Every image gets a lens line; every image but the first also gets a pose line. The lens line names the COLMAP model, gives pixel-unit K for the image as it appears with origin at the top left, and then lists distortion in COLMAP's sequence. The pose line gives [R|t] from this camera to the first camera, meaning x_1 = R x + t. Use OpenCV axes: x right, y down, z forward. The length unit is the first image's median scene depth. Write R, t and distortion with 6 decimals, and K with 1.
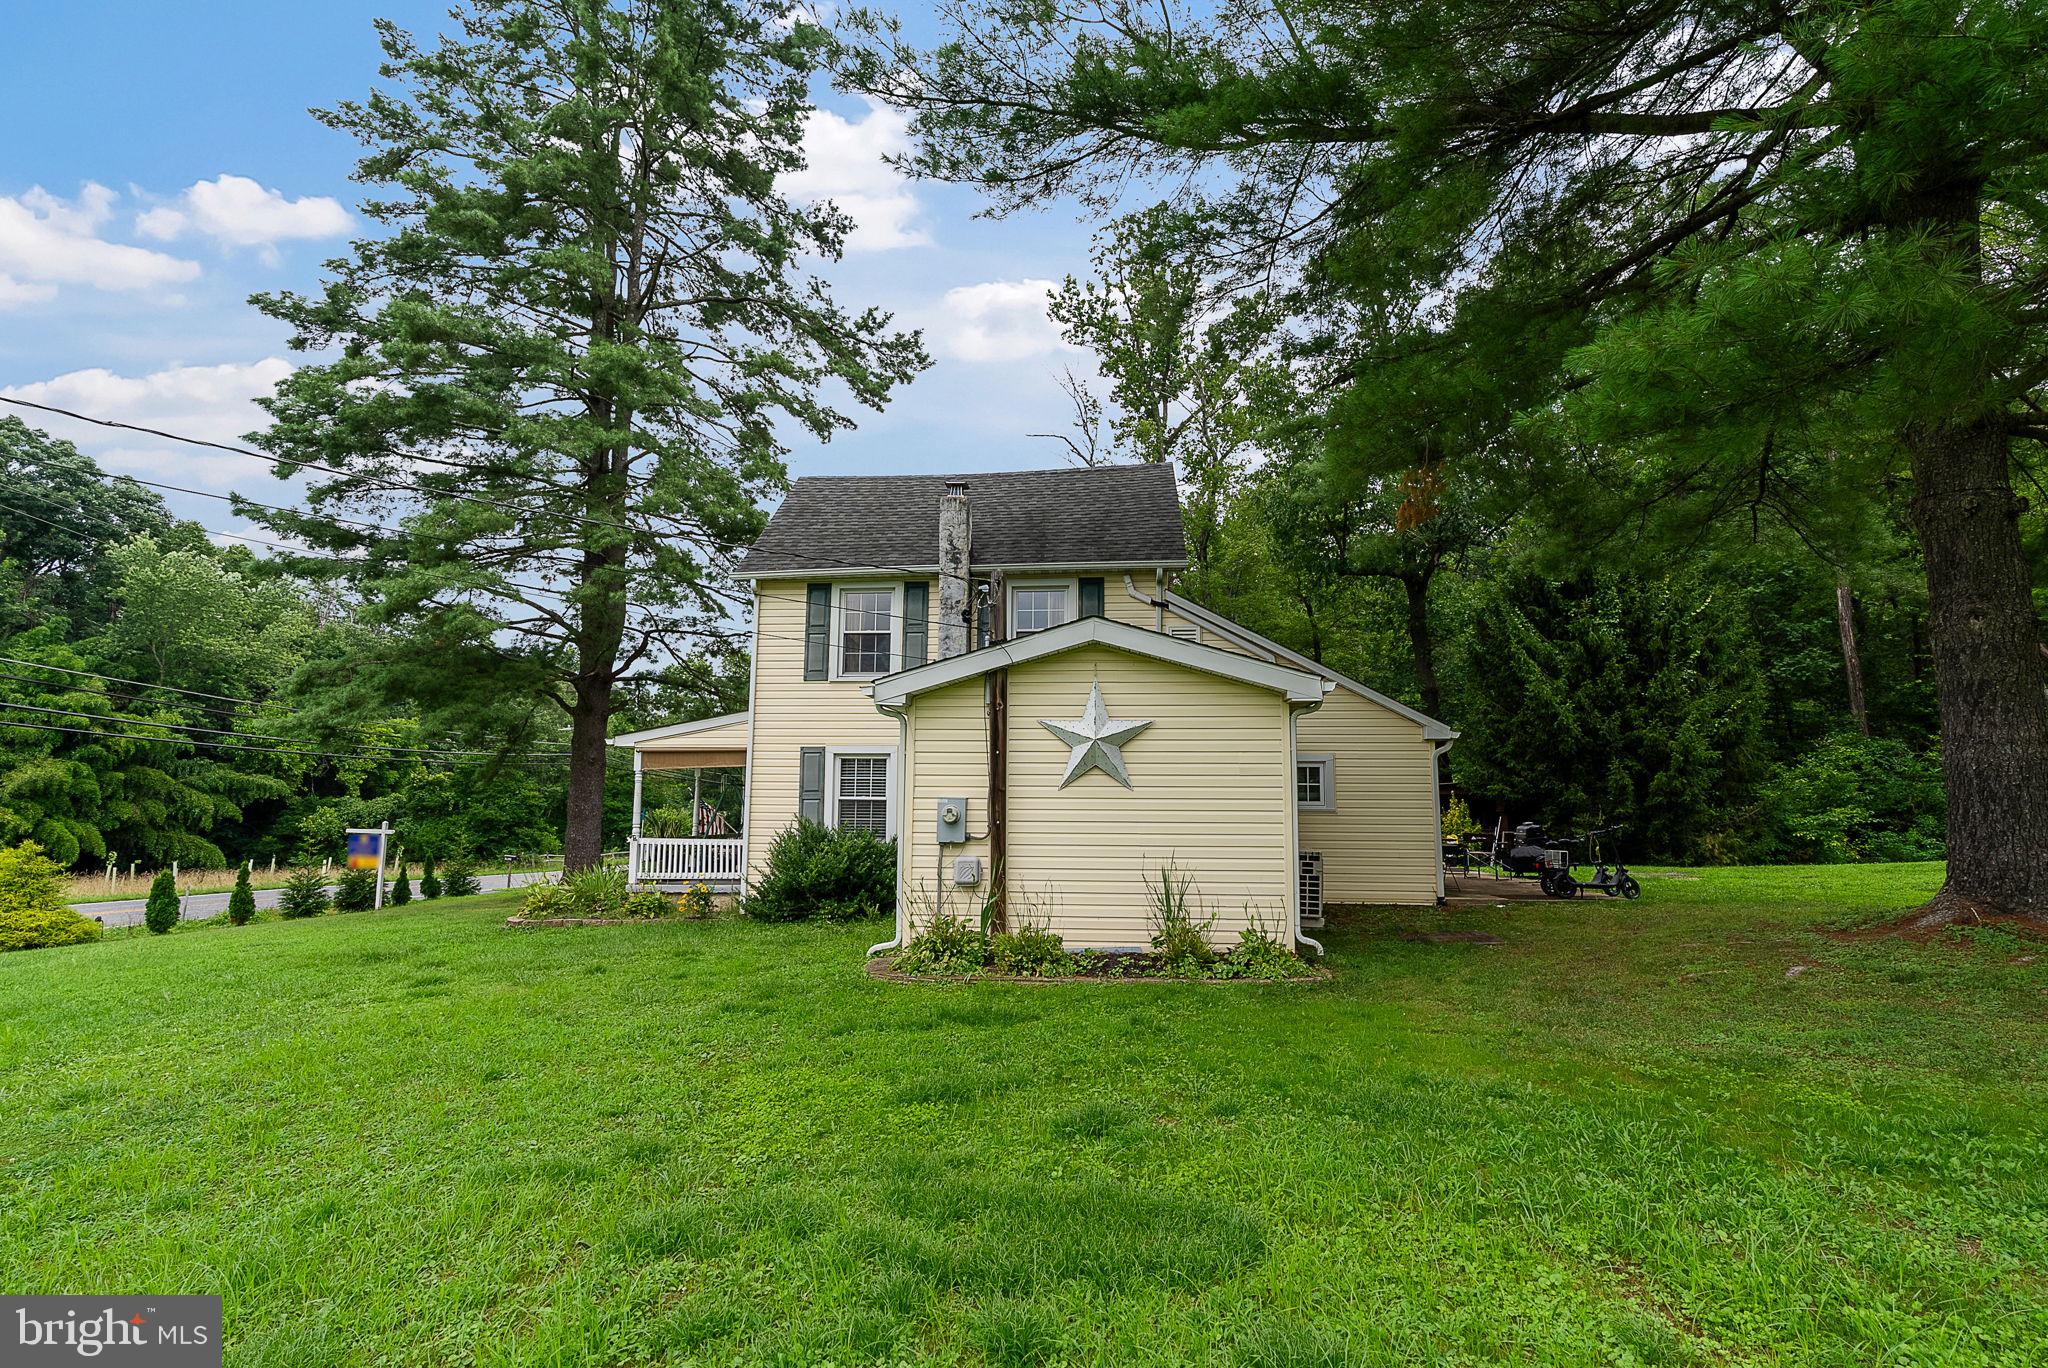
lens RADIAL K [[931.8, 0, 1016.2], [0, 931.8, 681.0], [0, 0, 1]] dist [-0.000819, 0.000373]
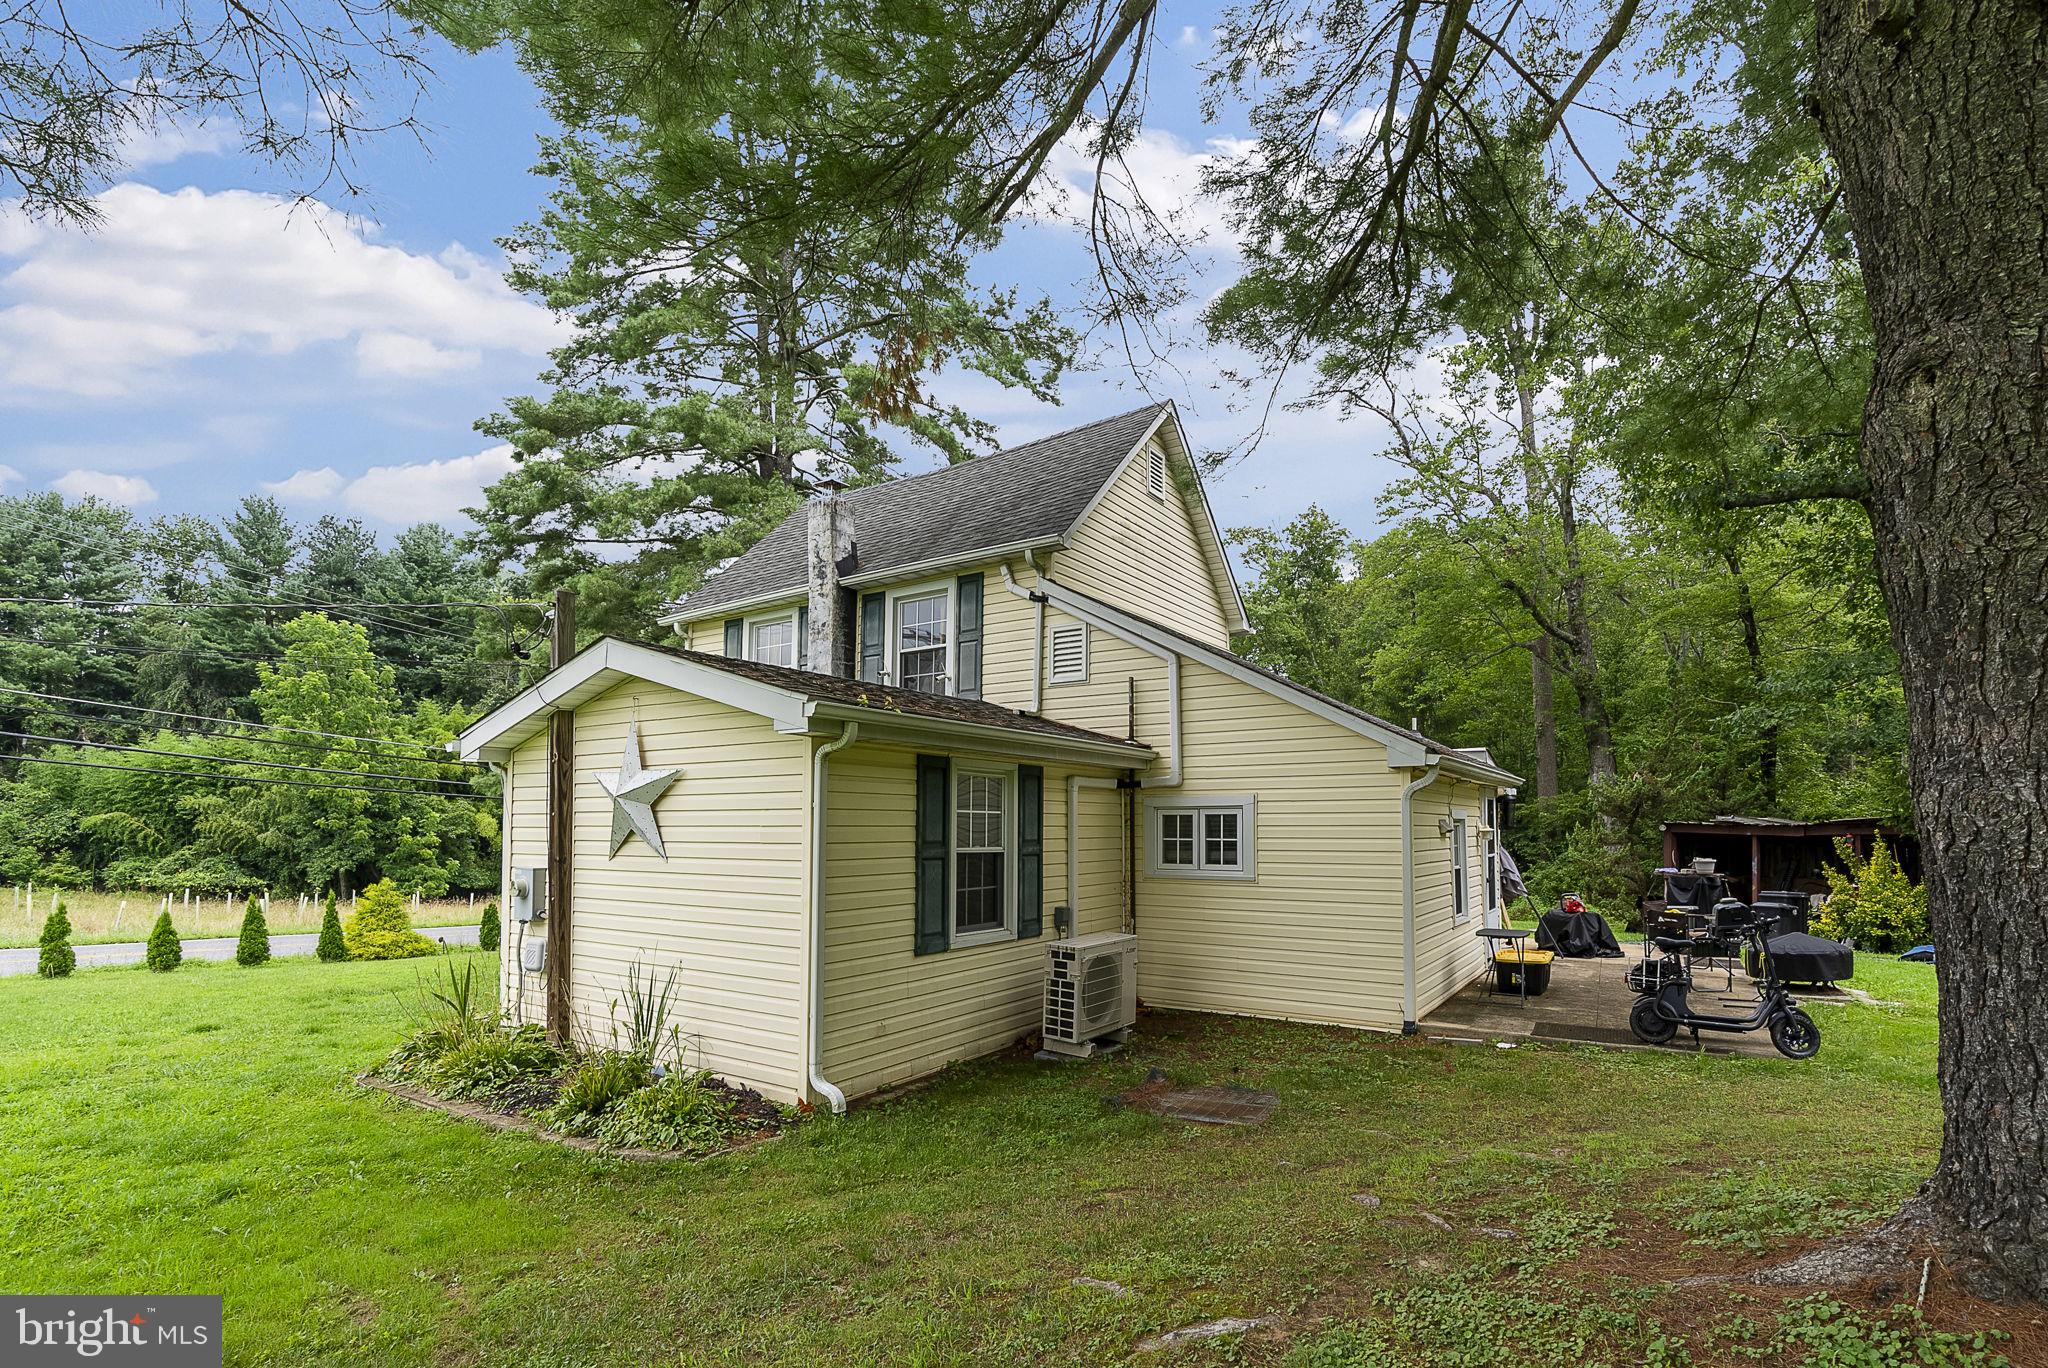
lens RADIAL K [[959.7, 0, 1024.4], [0, 959.7, 770.3], [0, 0, 1]] dist [0.001374, 0.000174]
pose [[0.883201, -0.035387, -0.467658, 0.519121], [0.065789, 0.996638, 0.048833, 0.016875], [0.464357, -0.073896, 0.882560, 0.318547]]
